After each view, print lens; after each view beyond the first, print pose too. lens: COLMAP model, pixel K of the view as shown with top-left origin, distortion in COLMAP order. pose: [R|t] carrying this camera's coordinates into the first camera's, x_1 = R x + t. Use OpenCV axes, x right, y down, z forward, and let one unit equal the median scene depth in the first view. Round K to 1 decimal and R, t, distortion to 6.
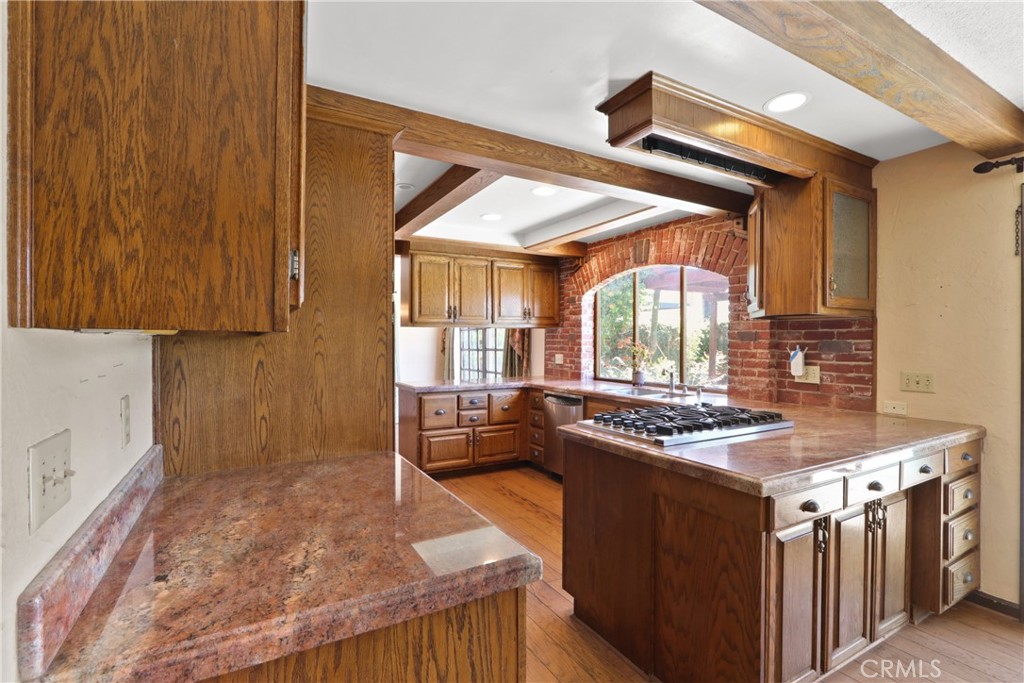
lens RADIAL K [[482.5, 0, 514.6], [0, 482.5, 344.5], [0, 0, 1]] dist [-0.015413, 0.002253]
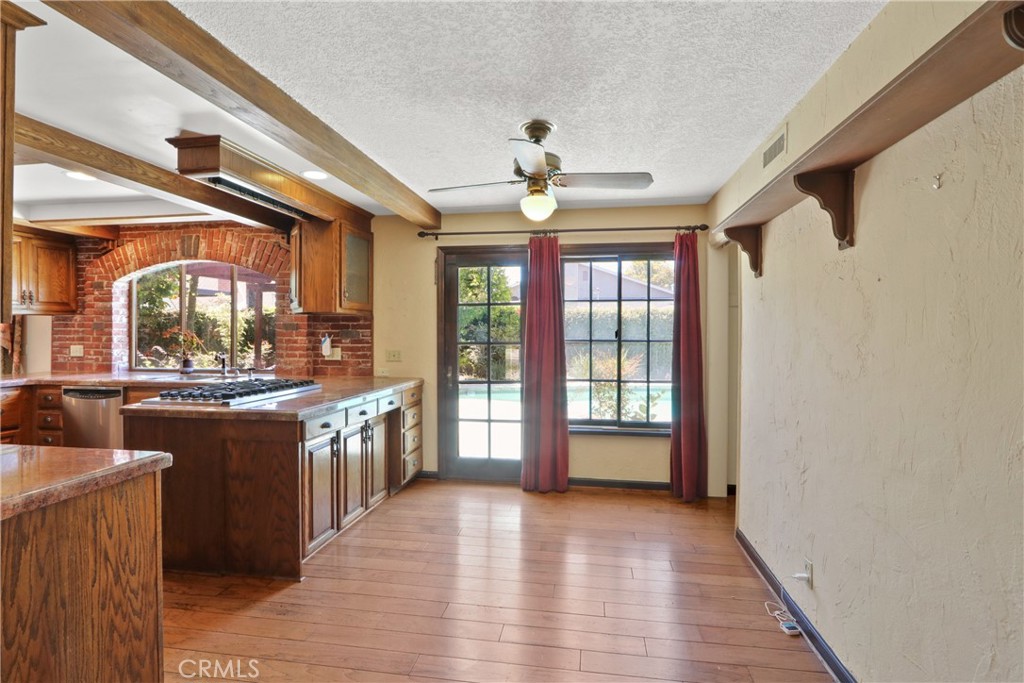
lens RADIAL K [[482.5, 0, 527.1], [0, 482.5, 335.0], [0, 0, 1]] dist [-0.015413, 0.002253]
pose [[0.617951, -0.005739, 0.786196, -0.131338], [0.004736, 0.999982, 0.003576, 0.003131], [-0.786202, 0.001514, 0.617967, -0.282188]]
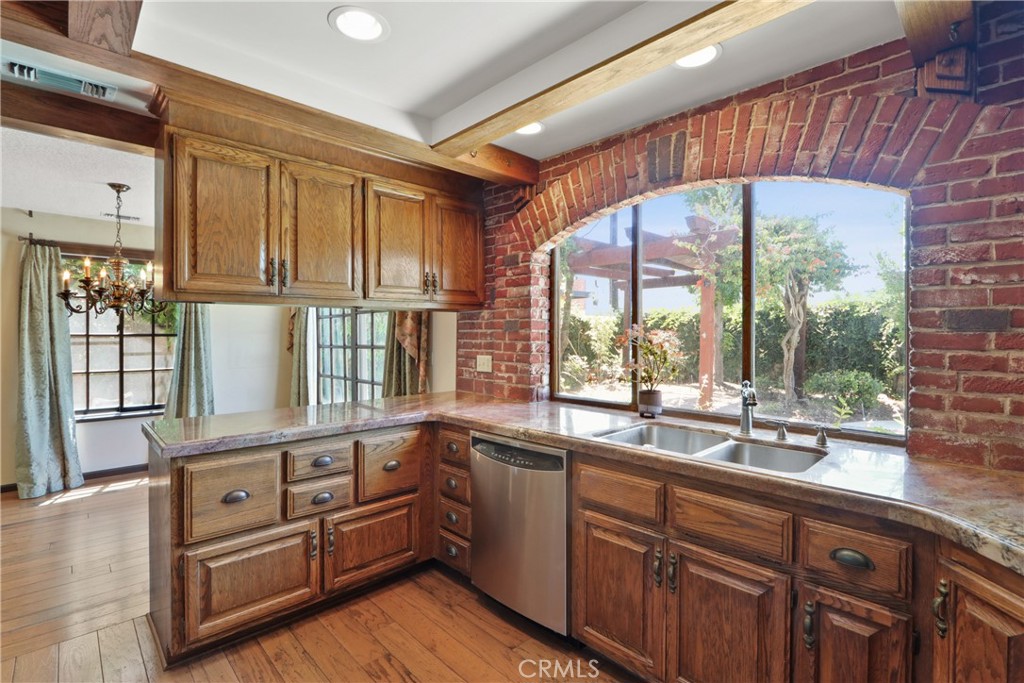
lens RADIAL K [[482.5, 0, 521.3], [0, 482.5, 336.1], [0, 0, 1]] dist [-0.015413, 0.002253]
pose [[0.967180, -0.000727, 0.254092, -0.021073], [0.001586, 0.999994, -0.003176, -0.002075], [-0.254088, 0.003475, 0.967175, 0.663559]]
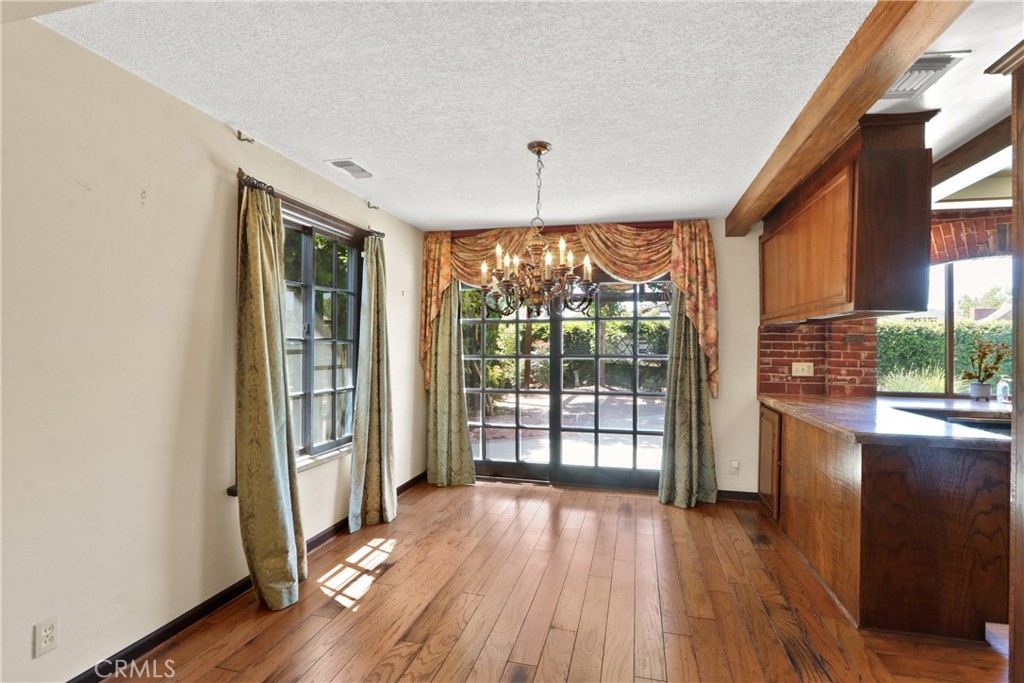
lens RADIAL K [[448.7, 0, 528.2], [0, 448.7, 339.8], [0, 0, 1]] dist [-0.015431, -0.000785]
pose [[0.688477, 0.012518, 0.725151, -1.038979], [-0.005791, 0.999914, -0.011762, -0.004800], [-0.725235, 0.003898, 0.688490, 1.327022]]
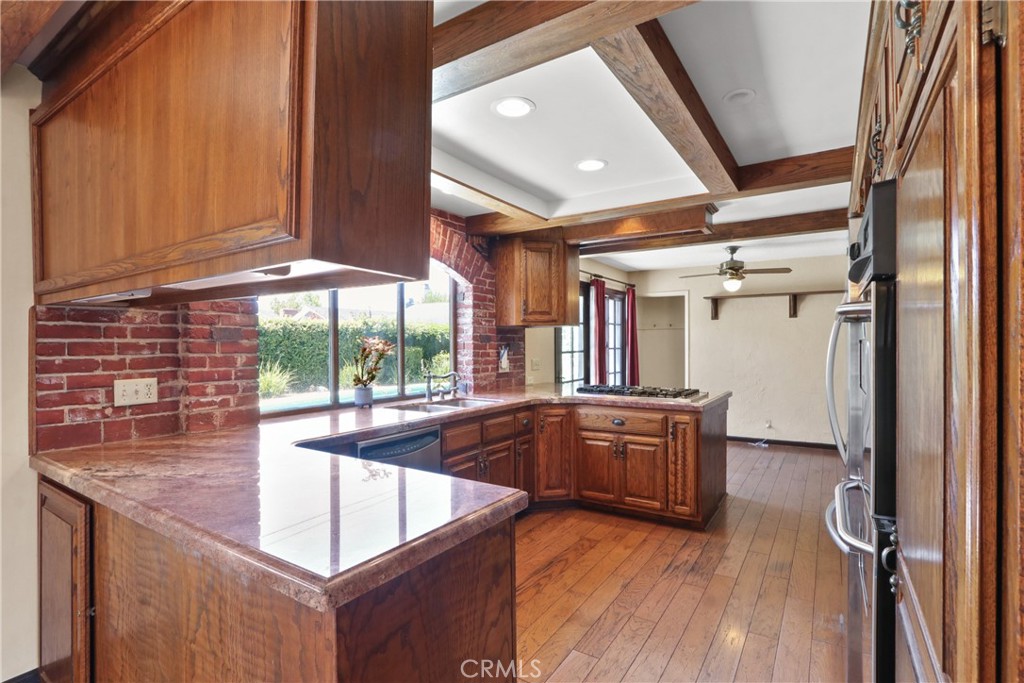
lens RADIAL K [[482.5, 0, 517.0], [0, 482.5, 348.1], [0, 0, 1]] dist [-0.015413, 0.002253]
pose [[-0.466060, -0.009436, 0.884703, -0.592100], [0.007654, 0.999863, 0.014696, -0.010775], [-0.884720, 0.013621, -0.465924, 1.436171]]
